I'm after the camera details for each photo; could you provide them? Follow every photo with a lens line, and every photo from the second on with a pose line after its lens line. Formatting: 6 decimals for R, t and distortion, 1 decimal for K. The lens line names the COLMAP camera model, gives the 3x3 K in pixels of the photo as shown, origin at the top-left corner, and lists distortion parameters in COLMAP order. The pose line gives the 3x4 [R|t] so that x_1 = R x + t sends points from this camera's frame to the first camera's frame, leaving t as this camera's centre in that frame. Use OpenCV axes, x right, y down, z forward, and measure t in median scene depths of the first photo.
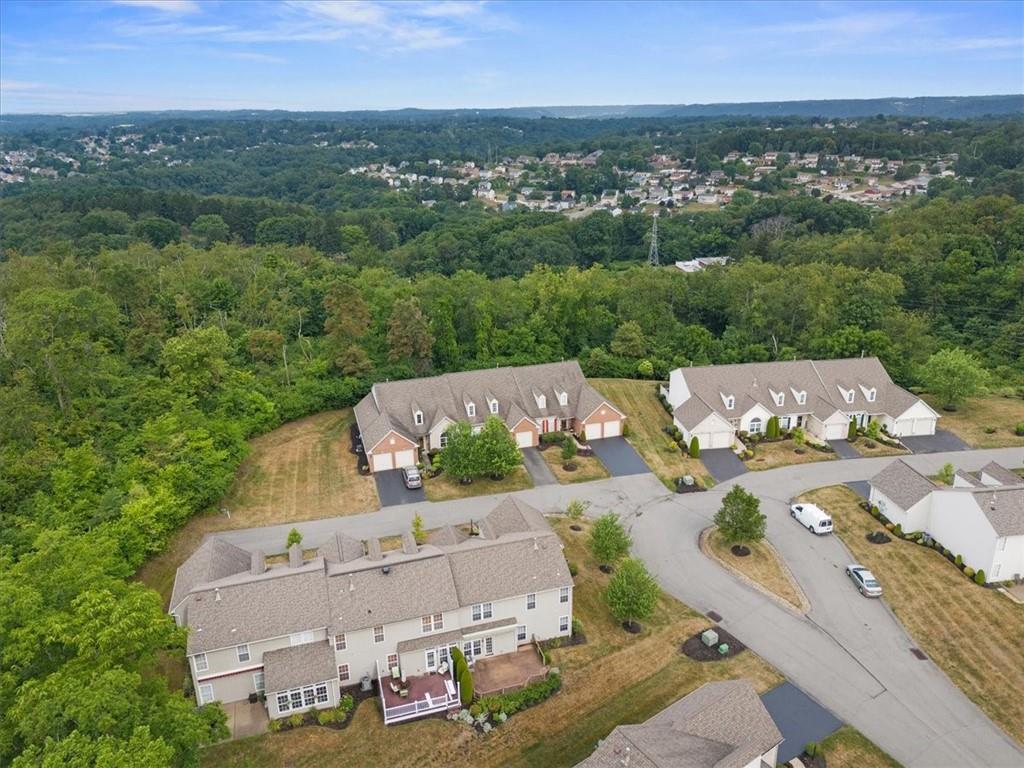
lens RADIAL K [[766.7, 0, 510.9], [0, 766.7, 354.9], [0, 0, 1]] dist [0.091617, -0.112955]
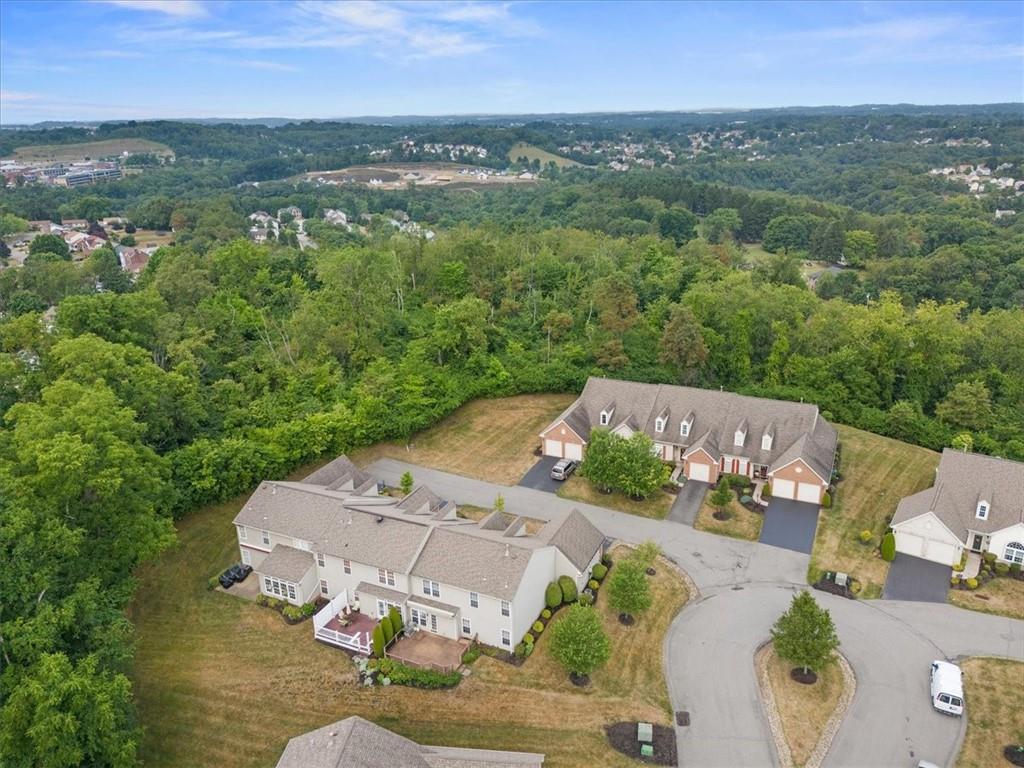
lens RADIAL K [[755.7, 0, 512.0], [0, 755.7, 384.0], [0, 0, 1]] dist [0.095796, -0.108792]
pose [[0.742151, 0.226721, -0.630721, 0.420432], [-0.199586, 0.973114, 0.114952, -0.052484], [0.639826, 0.040571, 0.767448, 0.175989]]
